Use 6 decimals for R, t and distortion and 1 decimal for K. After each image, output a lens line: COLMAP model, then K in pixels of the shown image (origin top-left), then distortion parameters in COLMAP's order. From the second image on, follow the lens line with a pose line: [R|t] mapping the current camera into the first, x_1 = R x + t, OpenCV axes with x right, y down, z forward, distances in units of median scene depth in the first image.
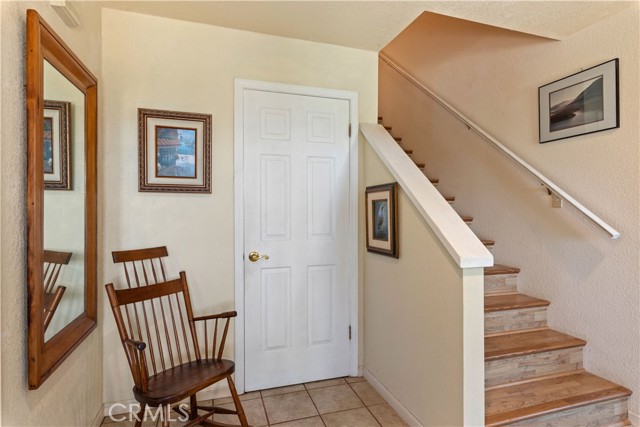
lens RADIAL K [[342.4, 0, 319.1], [0, 342.4, 215.1], [0, 0, 1]] dist [-0.014452, 0.004338]
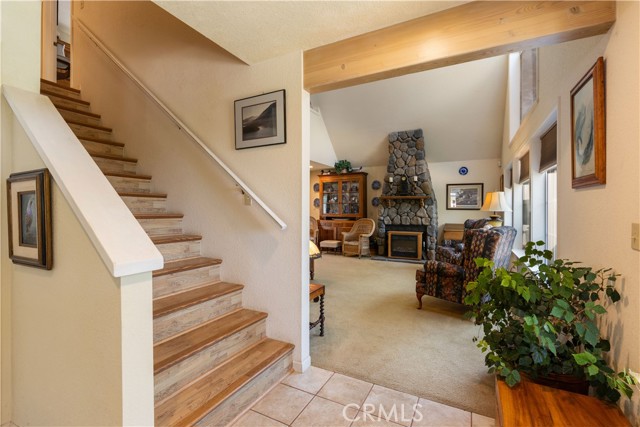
lens RADIAL K [[284.8, 0, 321.1], [0, 284.8, 211.3], [0, 0, 1]] dist [0.002250, 0.000184]
pose [[0.714729, -0.006311, 0.699373, 0.205330], [0.009952, 0.999950, -0.001148, 0.003886], [-0.699331, 0.007781, 0.714756, 0.122913]]
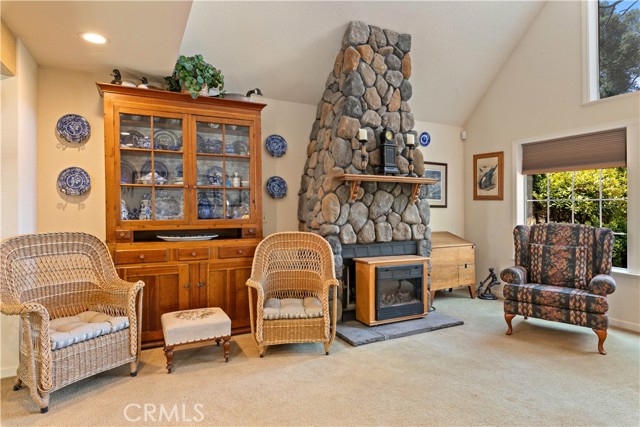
lens RADIAL K [[367.0, 0, 320.9], [0, 367.0, 208.3], [0, 0, 1]] dist [-0.006675, -0.002023]
pose [[-0.158807, -0.007568, 0.987281, 0.516633], [0.009074, 0.999917, 0.009124, -0.003498], [-0.987268, 0.010407, -0.158725, 0.706021]]
